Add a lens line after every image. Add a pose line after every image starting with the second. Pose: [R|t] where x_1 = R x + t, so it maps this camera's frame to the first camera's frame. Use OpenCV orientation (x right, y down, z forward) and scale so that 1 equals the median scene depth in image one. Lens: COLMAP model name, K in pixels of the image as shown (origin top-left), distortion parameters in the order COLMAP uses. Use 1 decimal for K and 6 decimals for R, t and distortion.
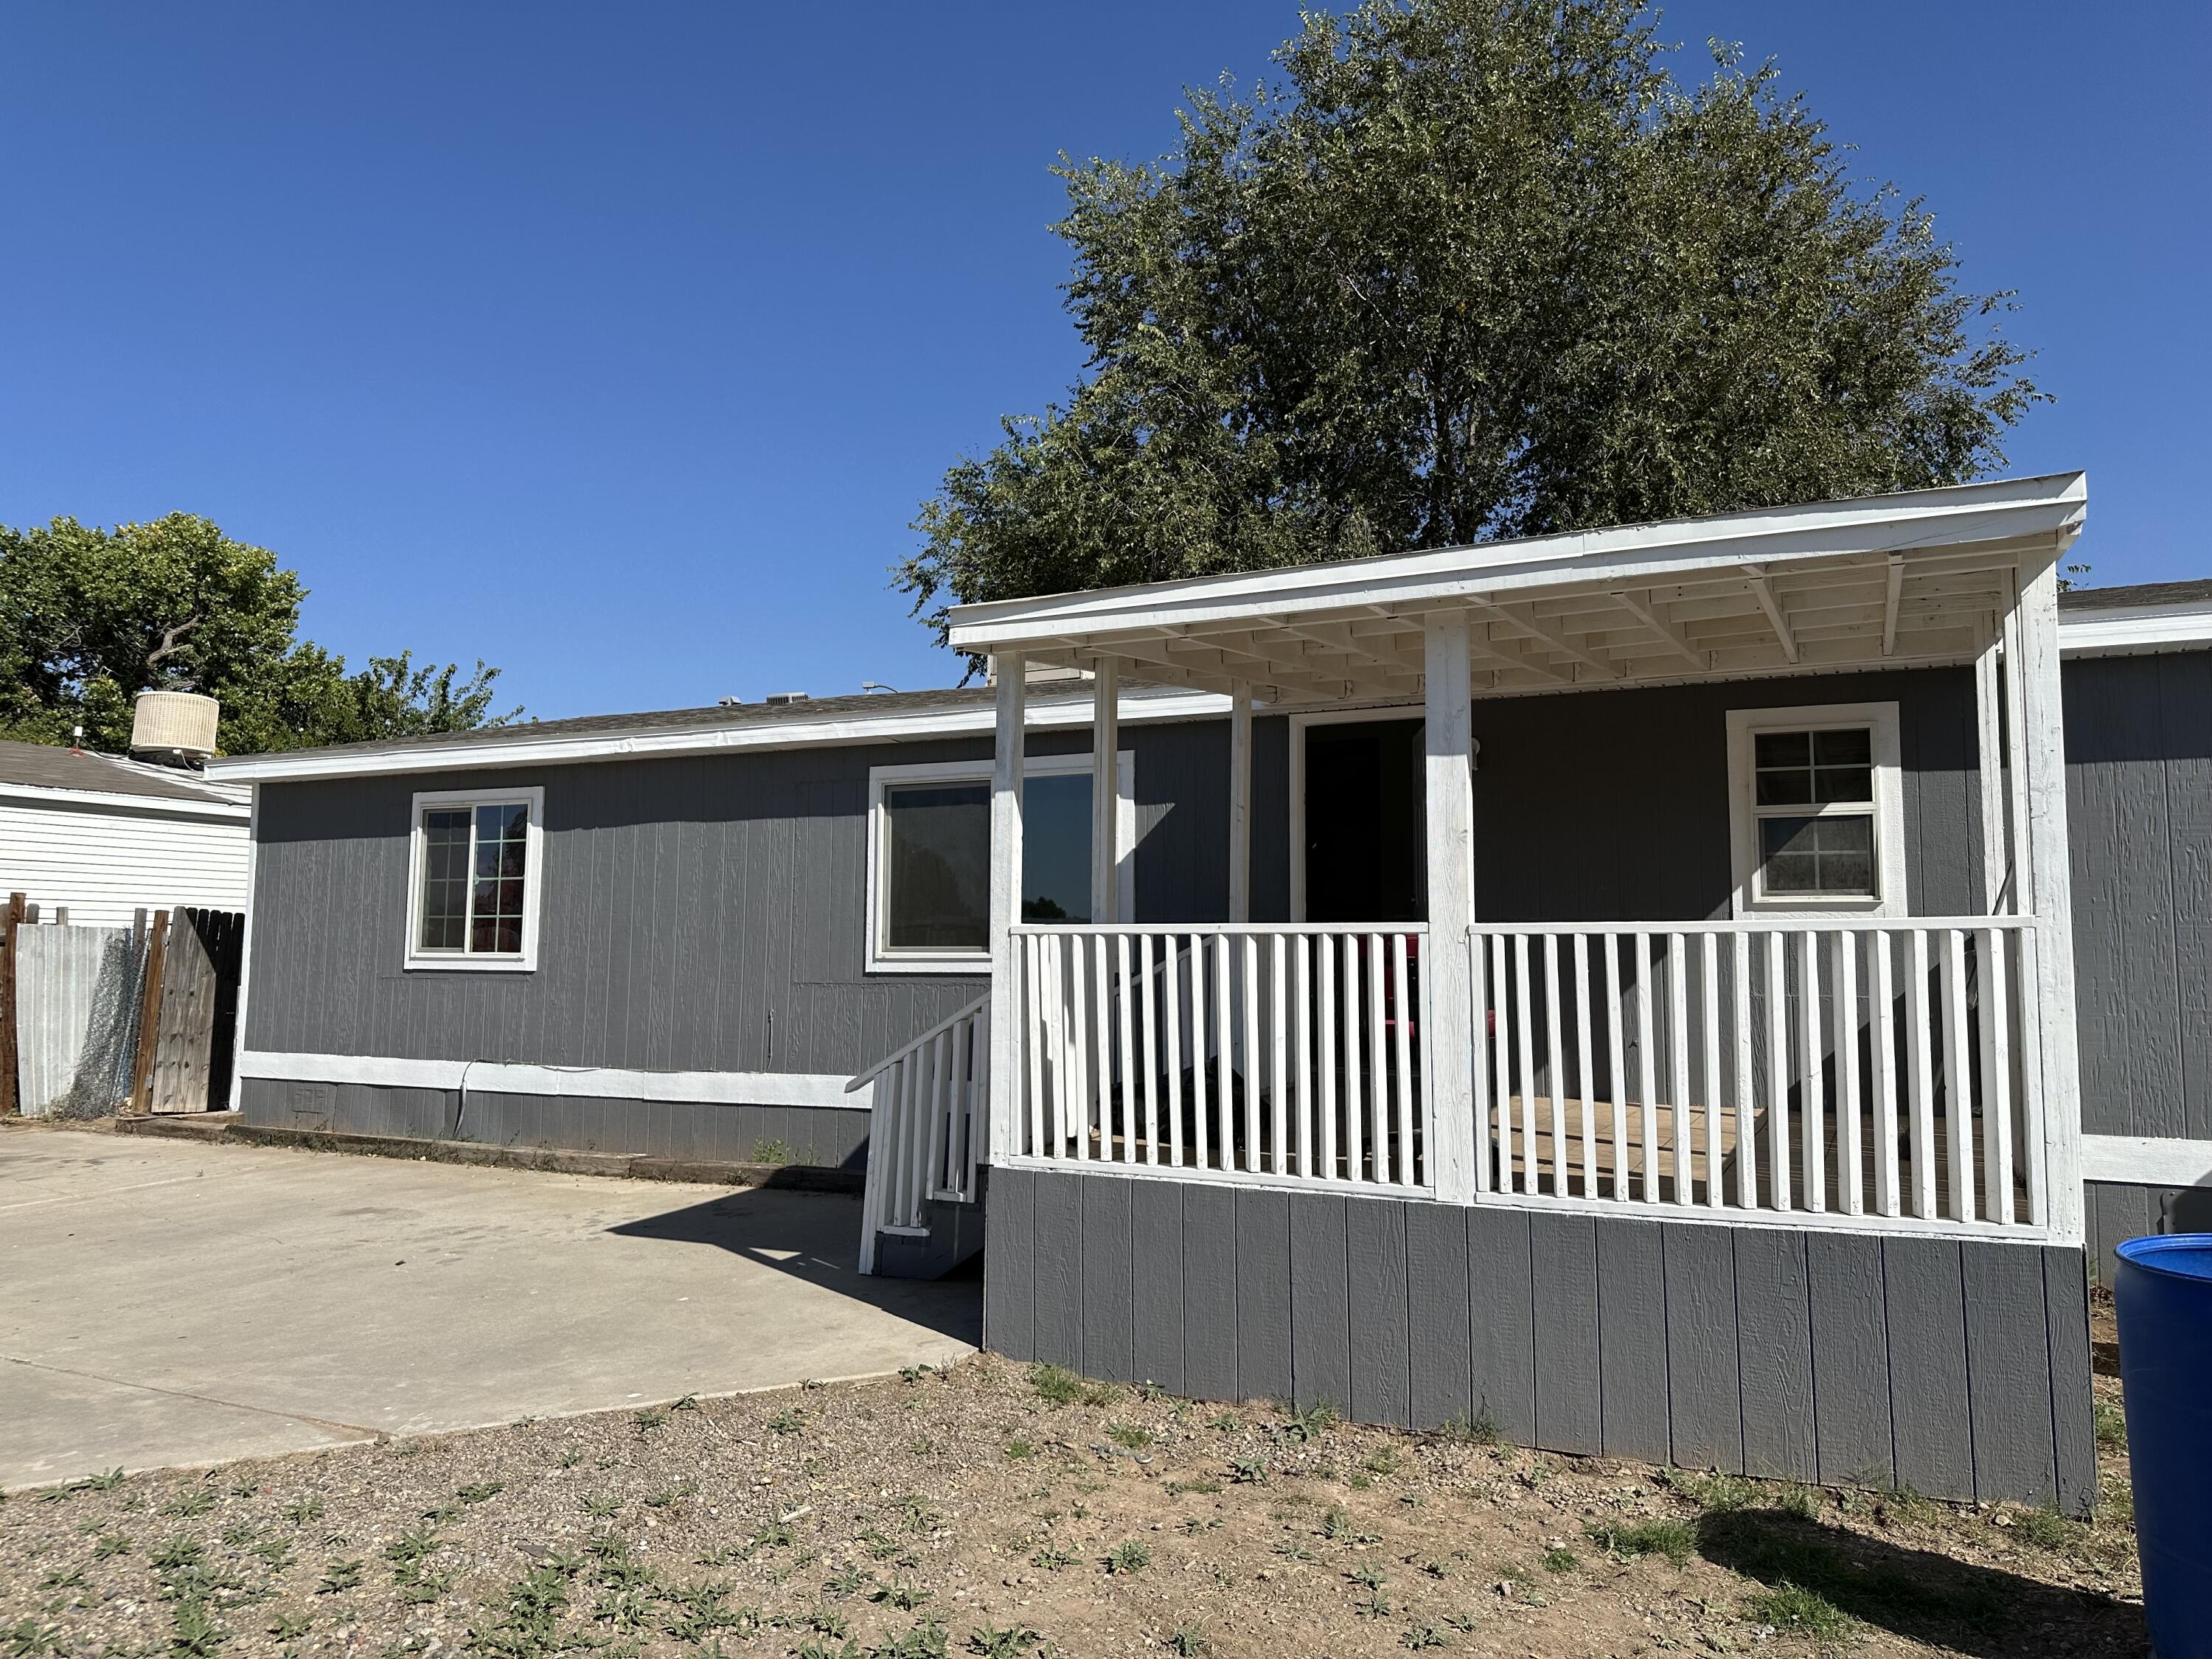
lens RADIAL K [[1475.1, 0, 1106.0], [0, 1475.1, 829.5], [0, 0, 1]] dist [0.093658, -0.117666]
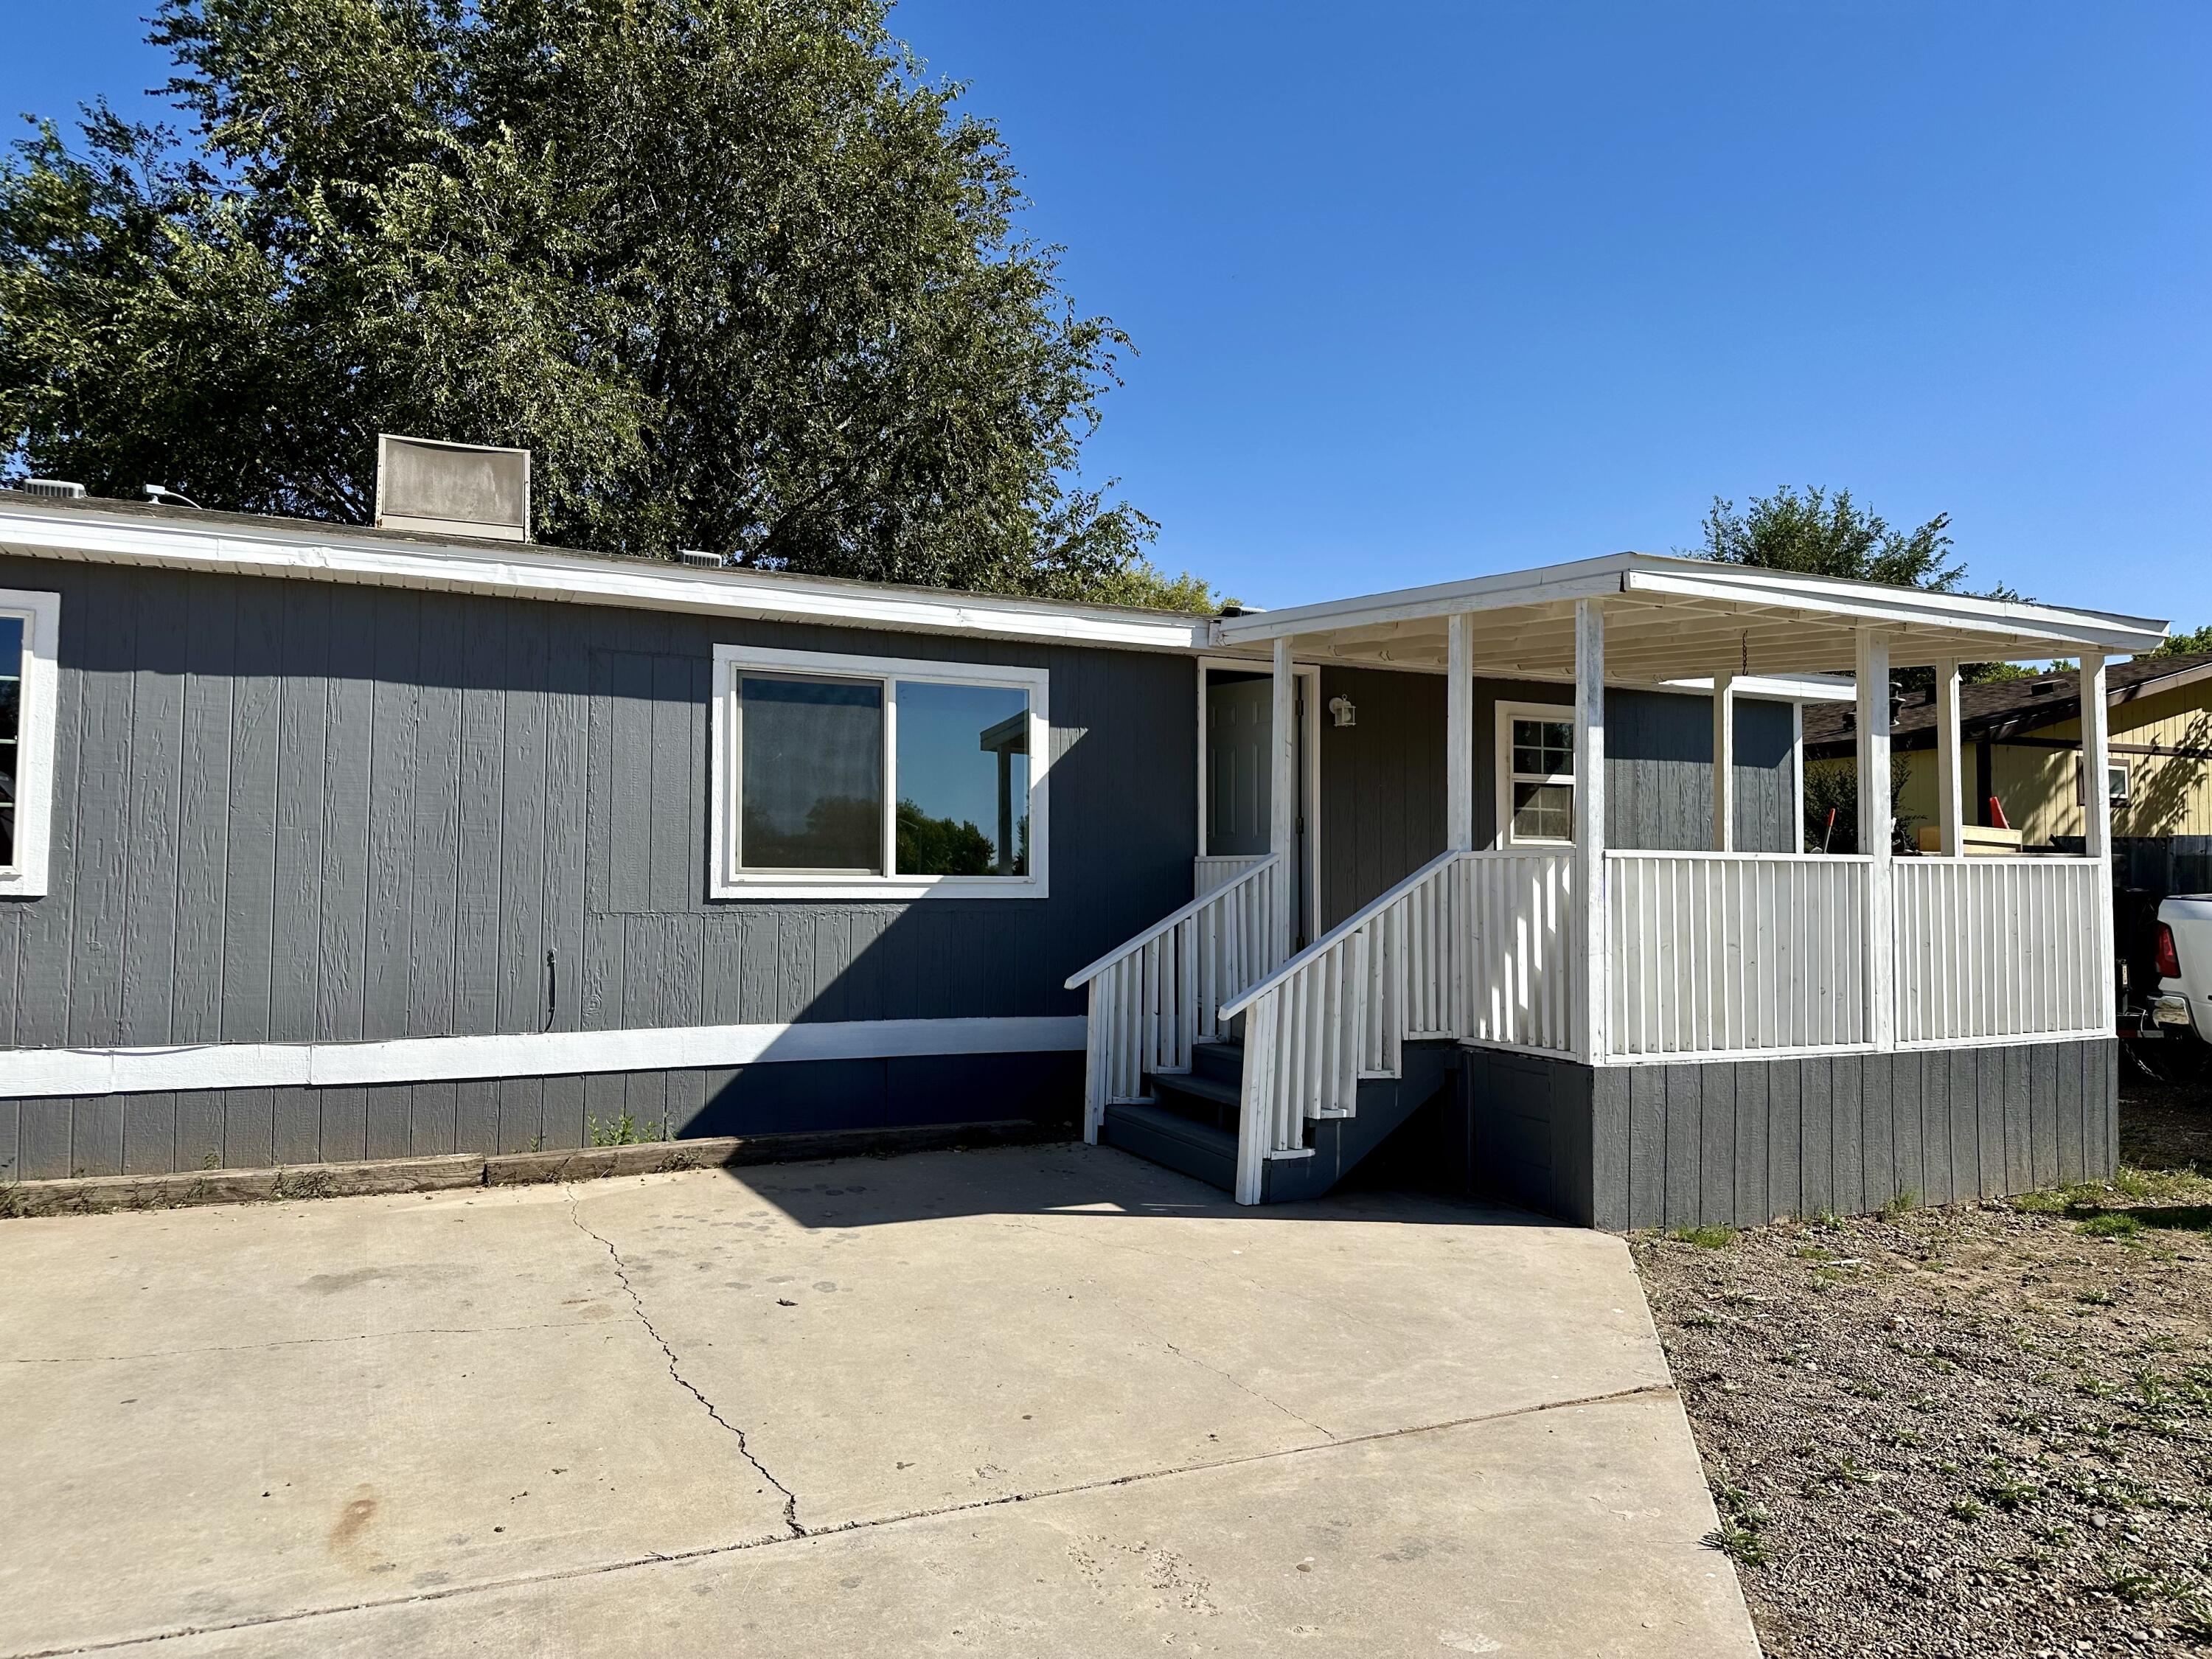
lens RADIAL K [[1475.1, 0, 1106.0], [0, 1475.1, 829.5], [0, 0, 1]] dist [0.093658, -0.117666]
pose [[0.644041, 0.035198, 0.764181, -0.642004], [-0.067861, 0.997631, 0.011241, 0.035152], [-0.761976, -0.059098, 0.644904, 0.313235]]
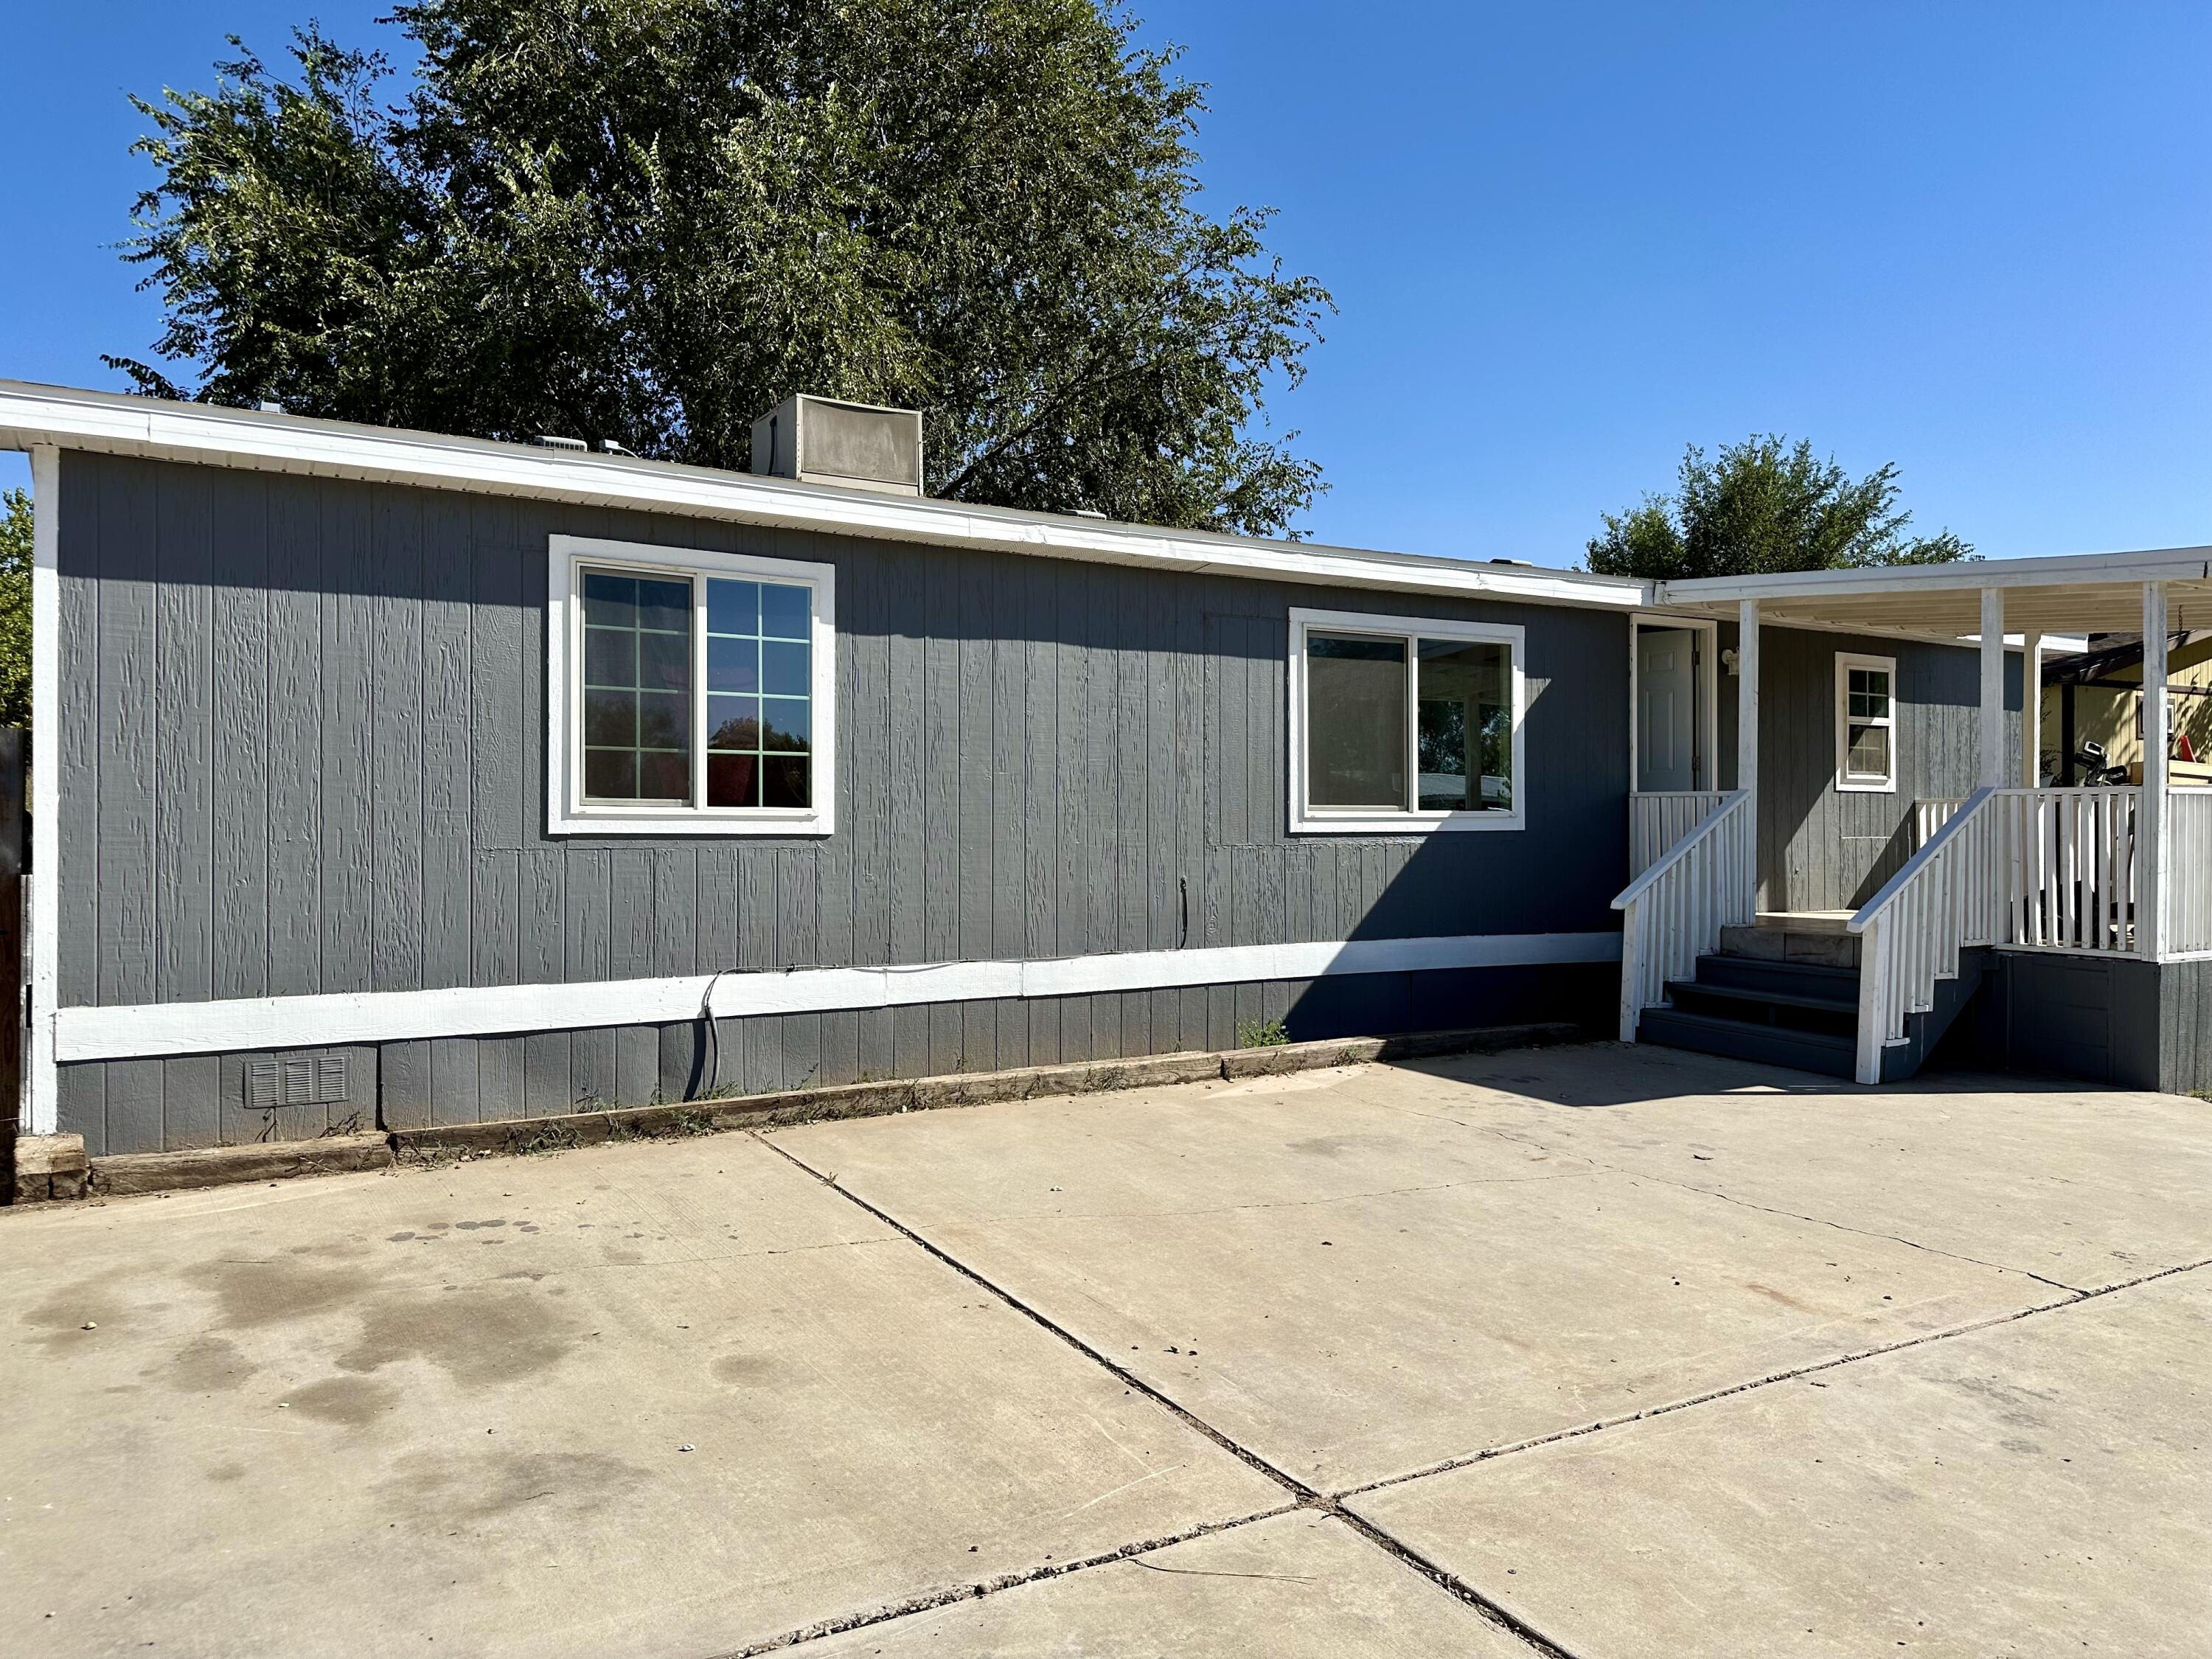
lens RADIAL K [[1475.1, 0, 1106.0], [0, 1475.1, 829.5], [0, 0, 1]] dist [0.093658, -0.117666]
pose [[0.565078, -0.006551, 0.825012, -0.982301], [-0.066525, 0.996351, 0.053477, 0.053148], [-0.822351, -0.085102, 0.562580, 0.574795]]
